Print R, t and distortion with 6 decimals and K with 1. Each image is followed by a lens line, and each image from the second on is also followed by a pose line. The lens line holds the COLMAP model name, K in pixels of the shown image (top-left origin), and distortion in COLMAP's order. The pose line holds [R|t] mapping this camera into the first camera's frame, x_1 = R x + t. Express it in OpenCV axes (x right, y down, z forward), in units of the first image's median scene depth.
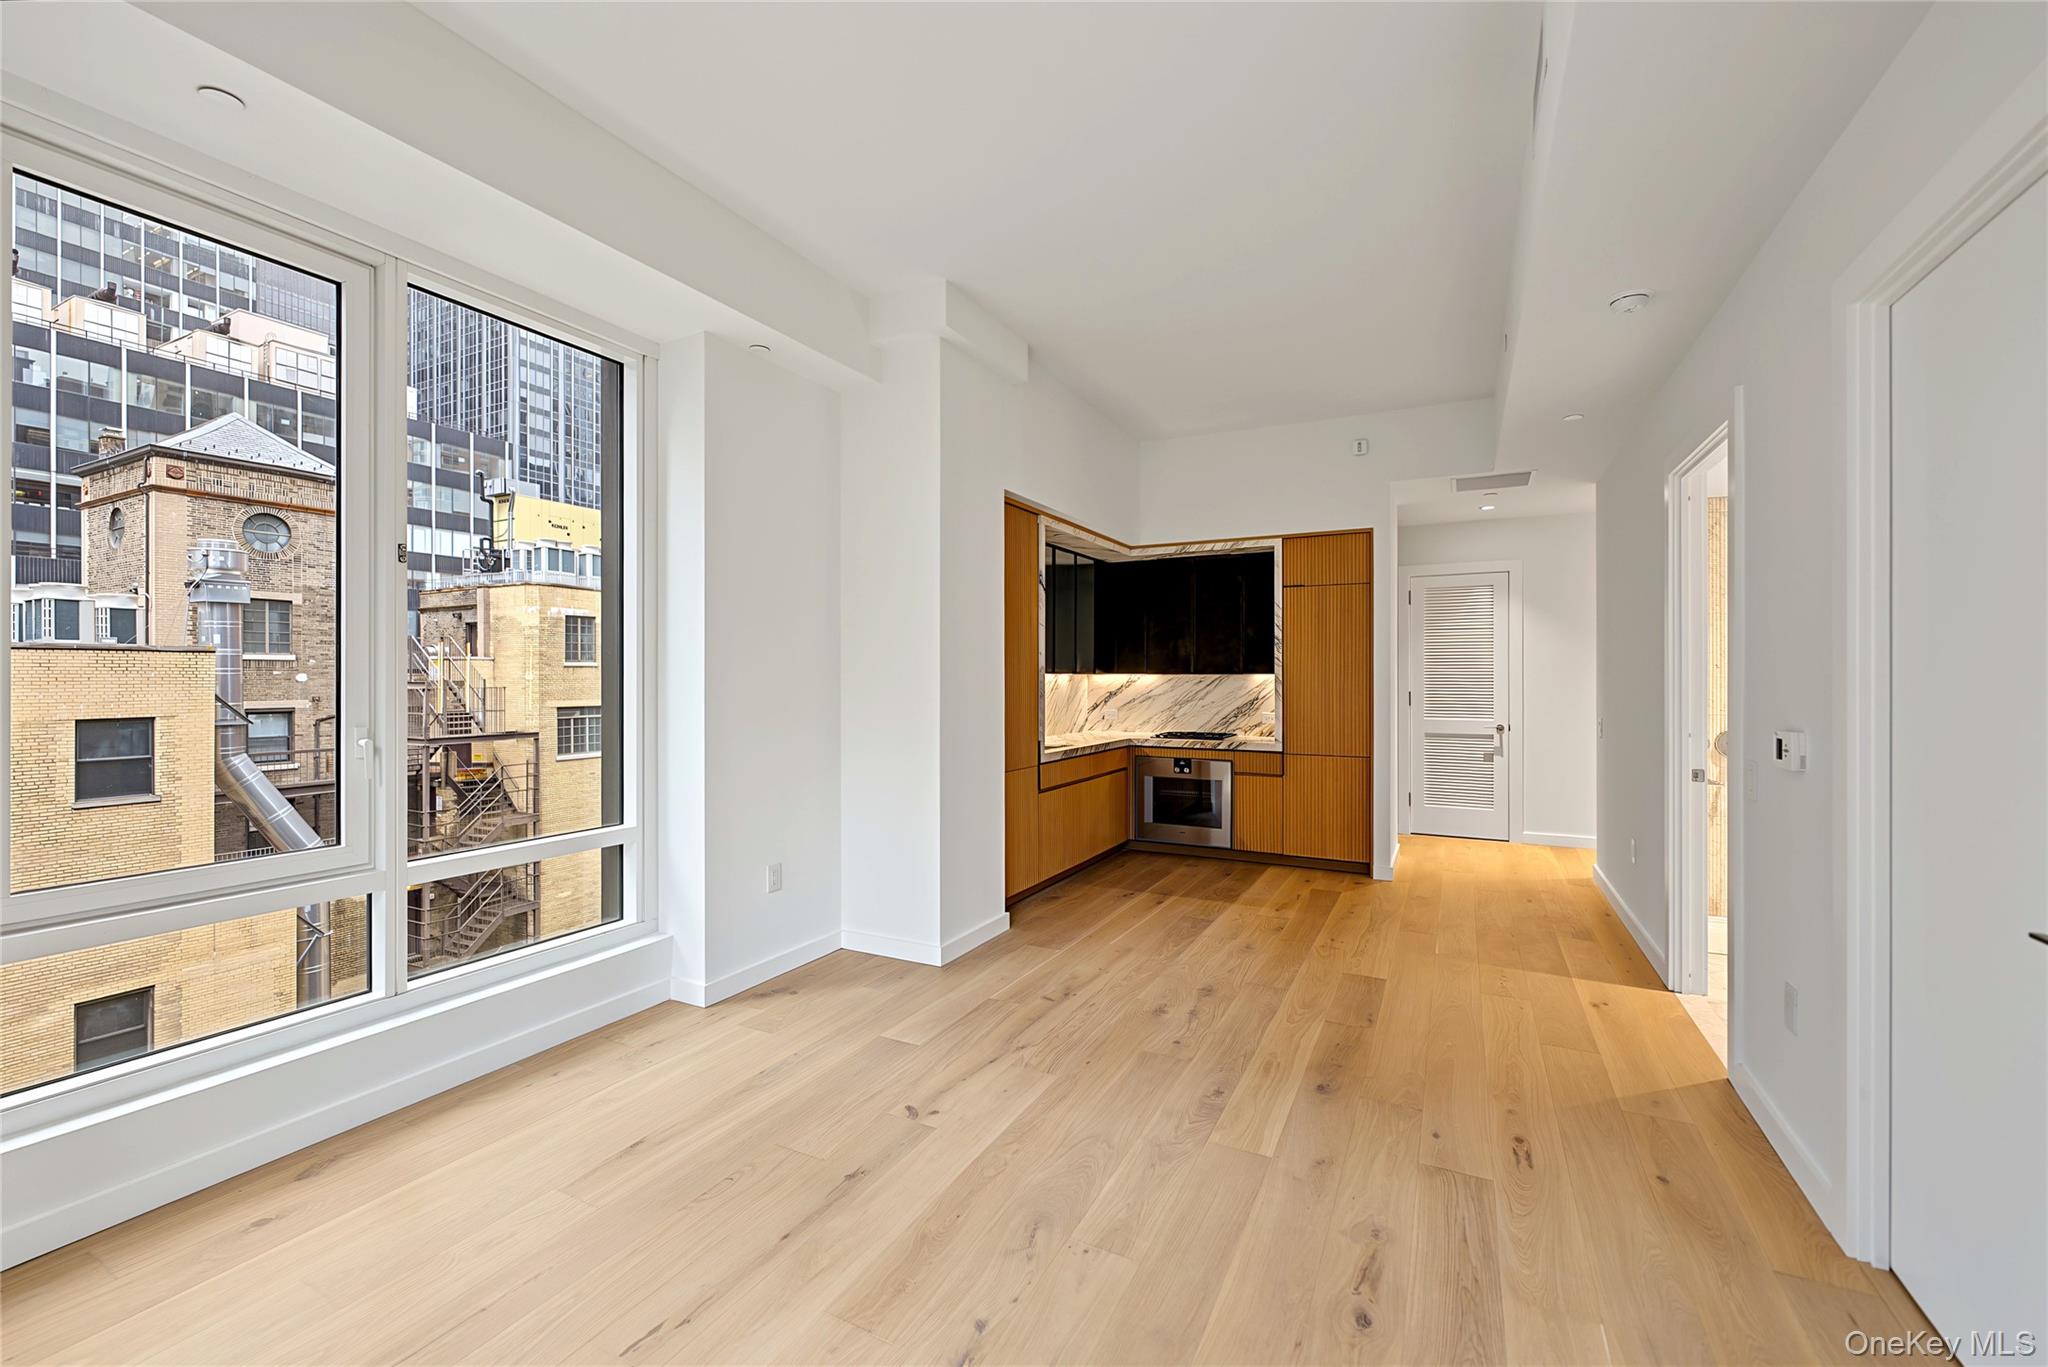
lens RADIAL K [[830.1, 0, 1011.5], [0, 830.1, 682.8], [0, 0, 1]] dist [-0.000344, -0.000605]
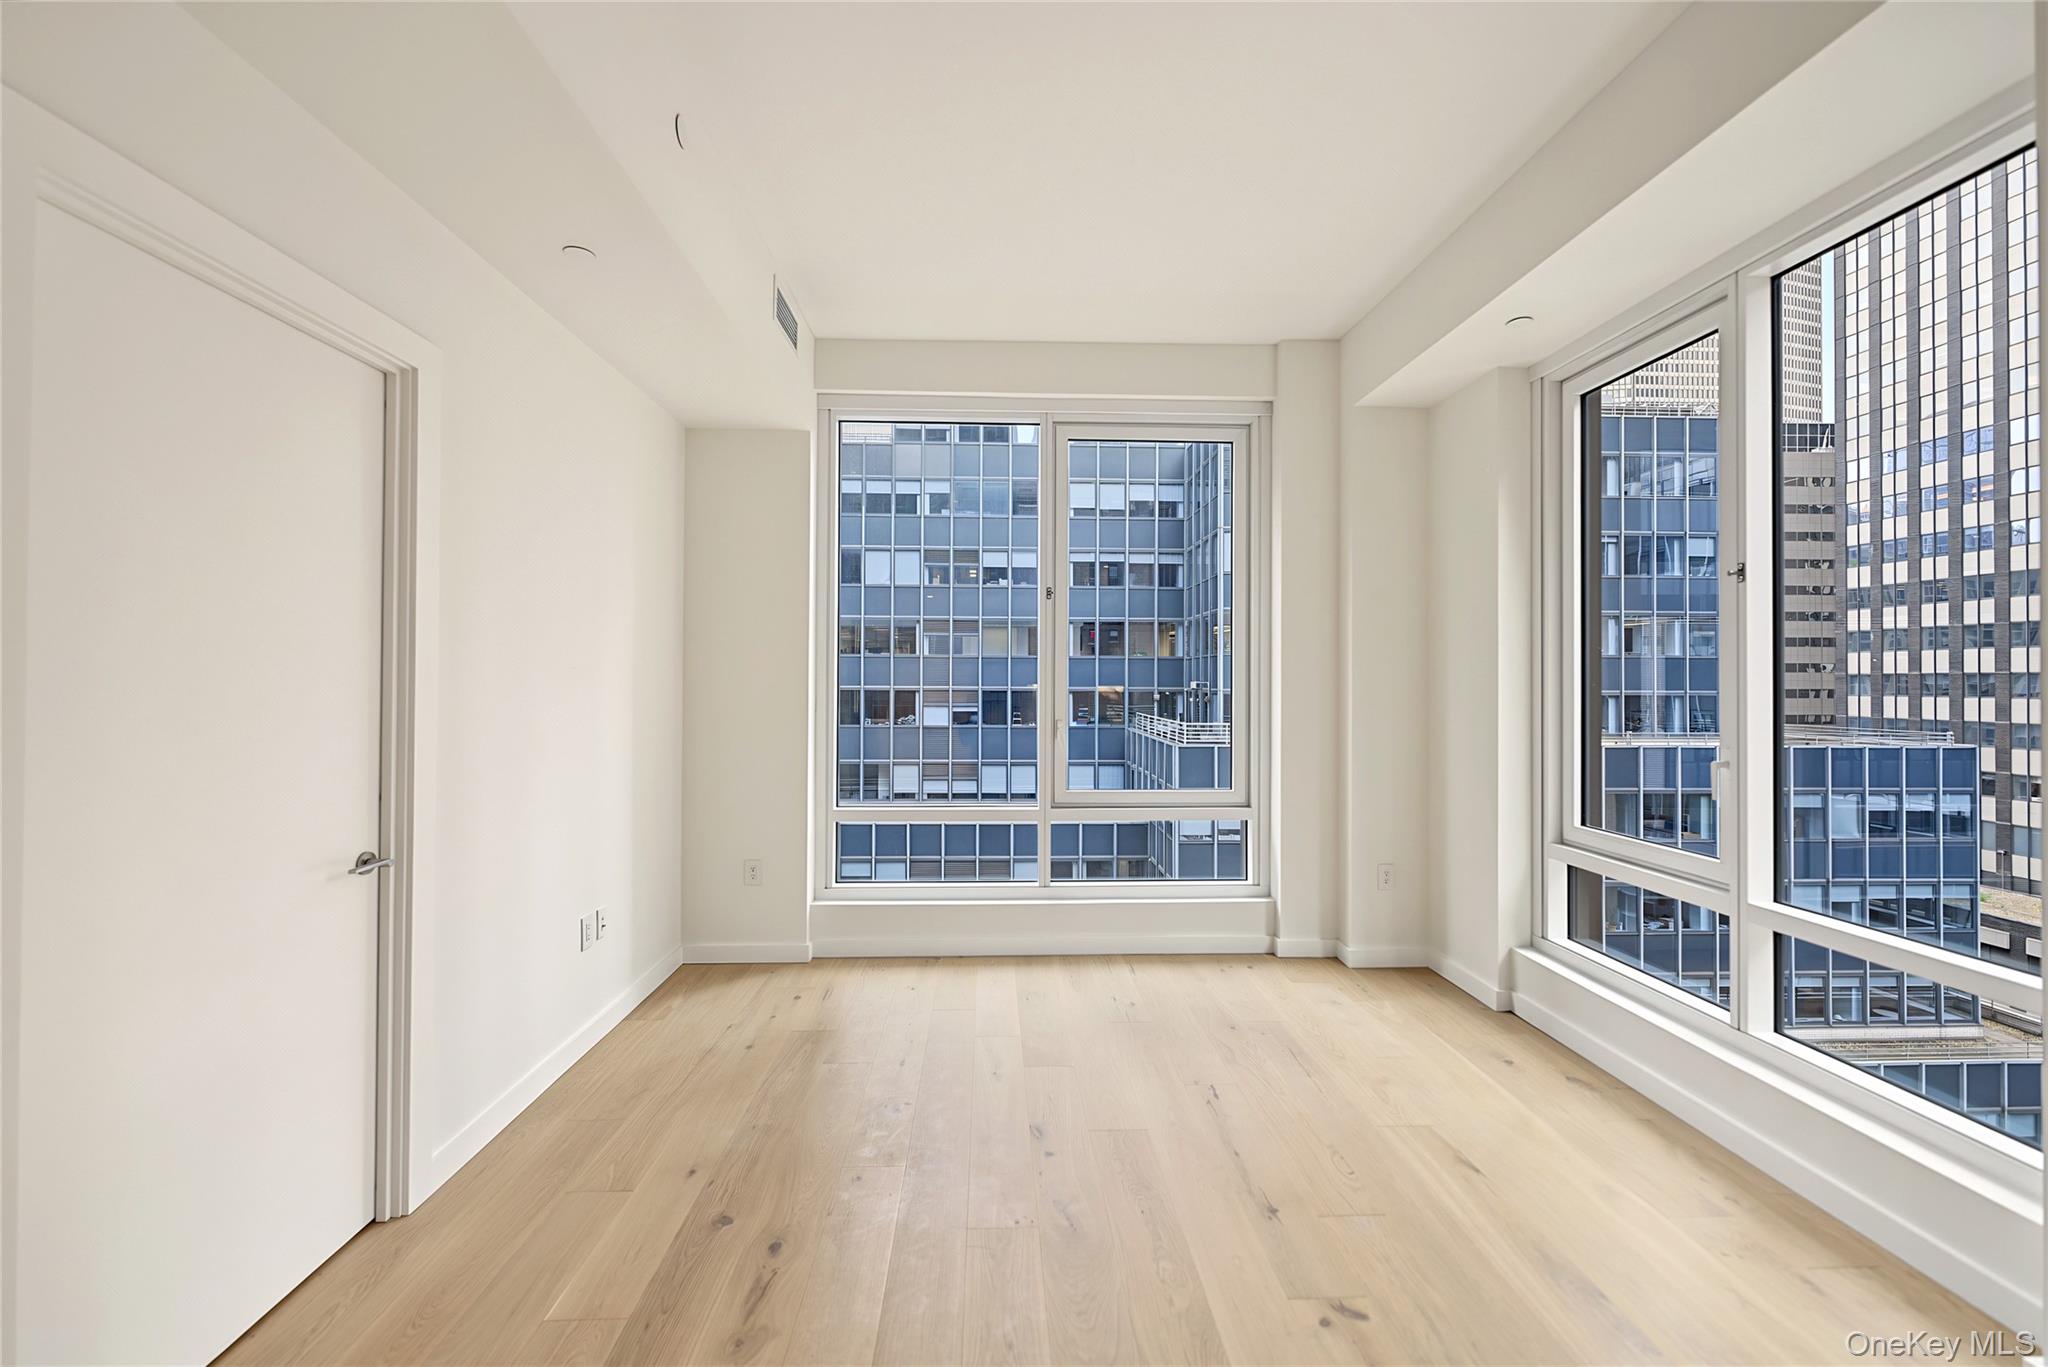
lens RADIAL K [[830.1, 0, 1038.6], [0, 830.1, 681.4], [0, 0, 1]] dist [-0.000344, -0.000605]
pose [[-0.852777, -0.006599, -0.522233, 0.351238], [-0.009673, 0.999948, 0.003160, -0.019599], [0.522185, 0.007747, -0.852797, 1.060978]]
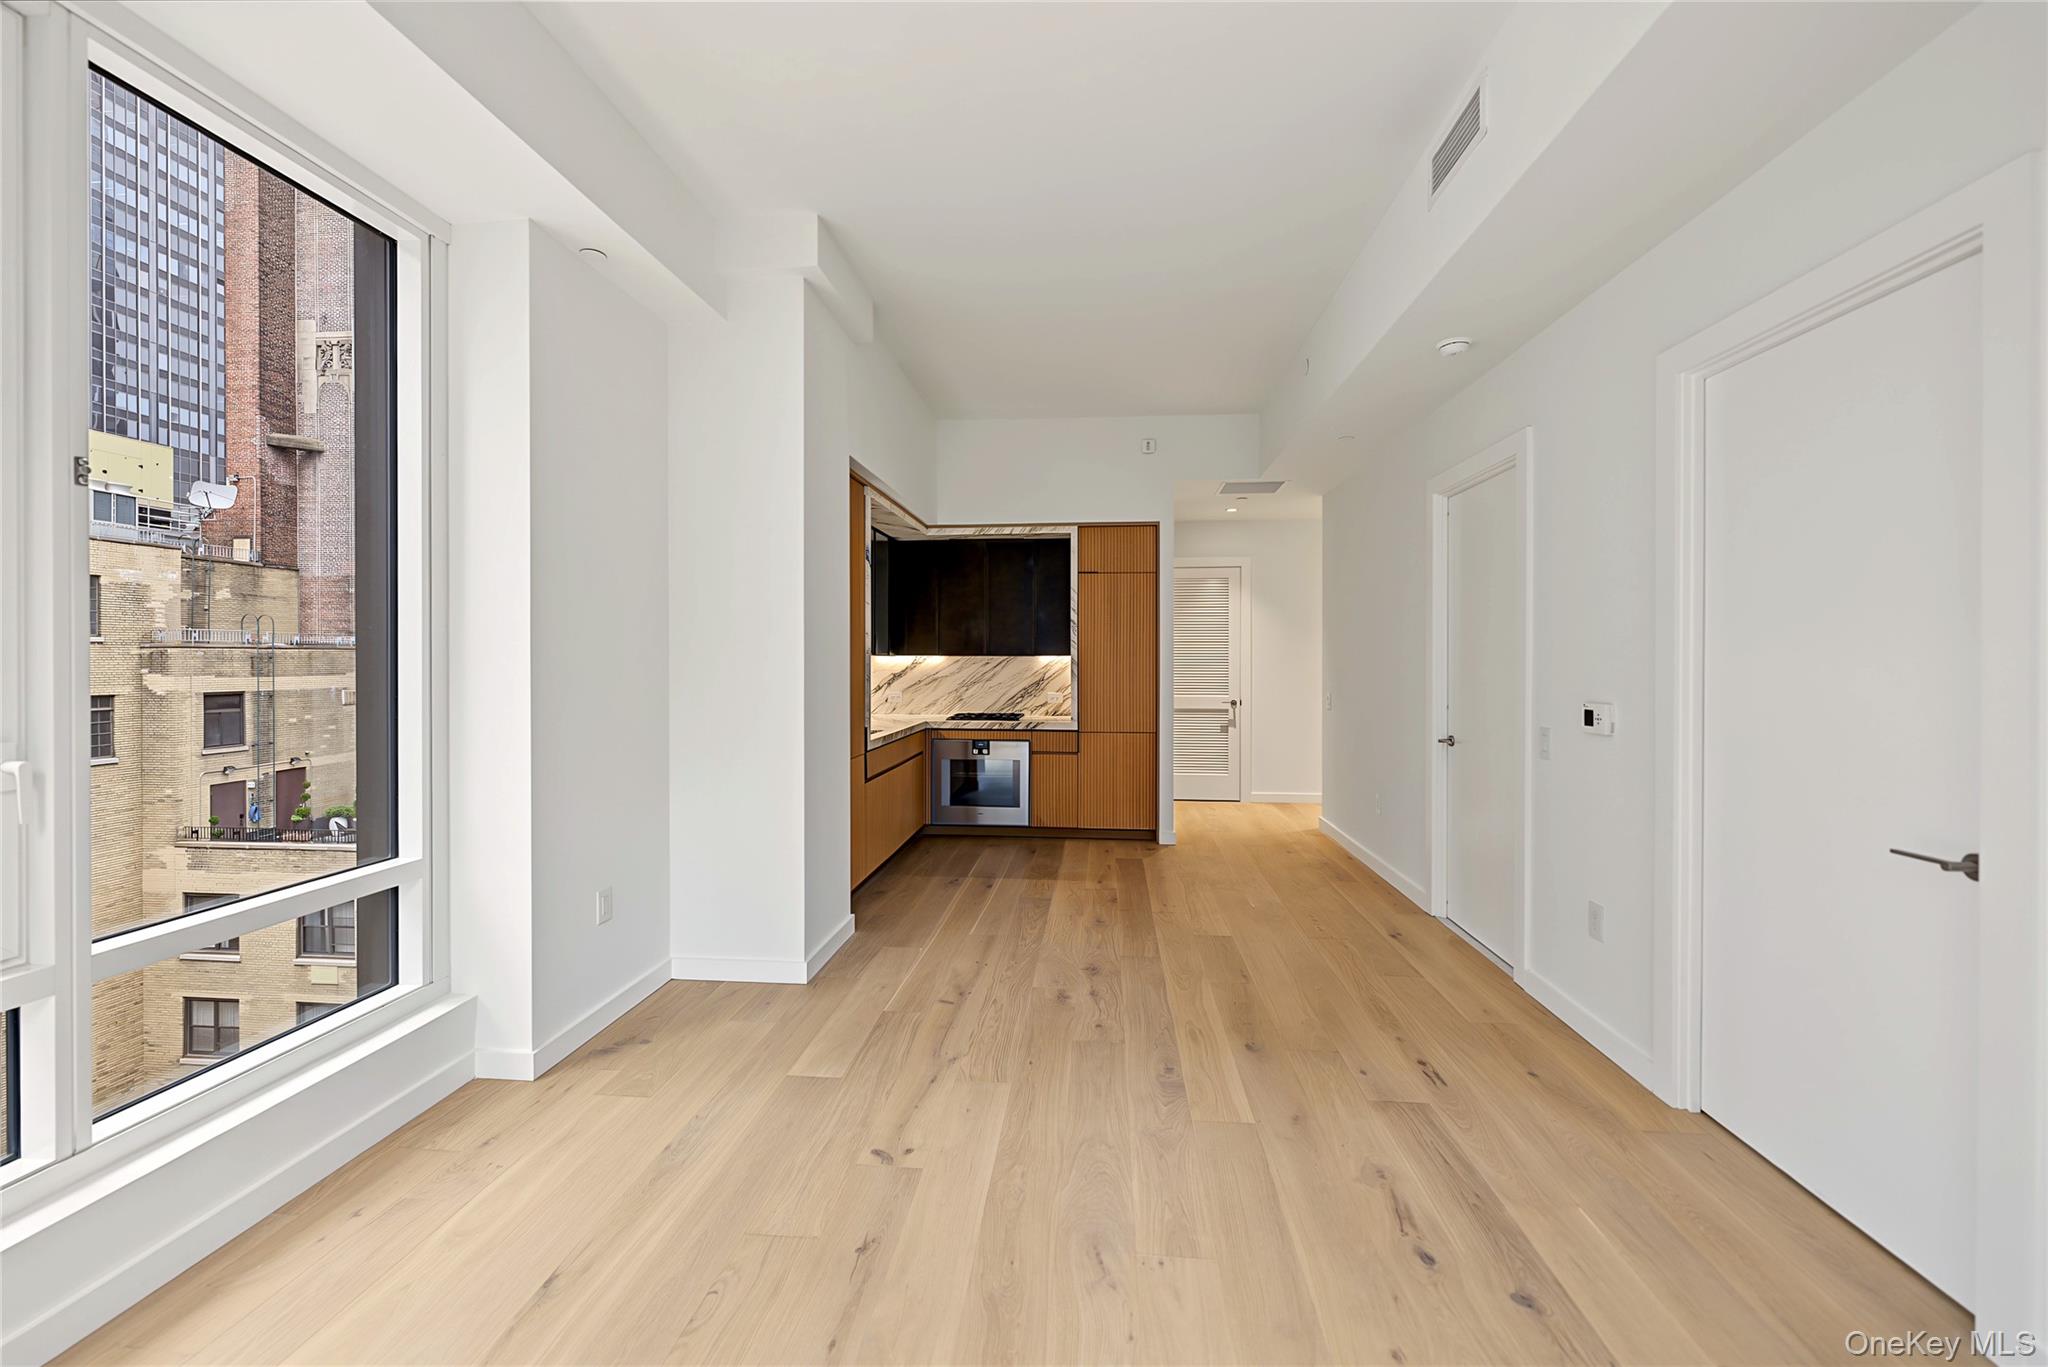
lens RADIAL K [[830.1, 0, 1012.9], [0, 830.1, 665.8], [0, 0, 1]] dist [-0.000344, -0.000605]
pose [[0.927822, -0.003671, 0.373005, -0.230316], [0.002323, 0.999989, 0.004063, -0.004181], [-0.373016, -0.002904, 0.927820, 0.097261]]
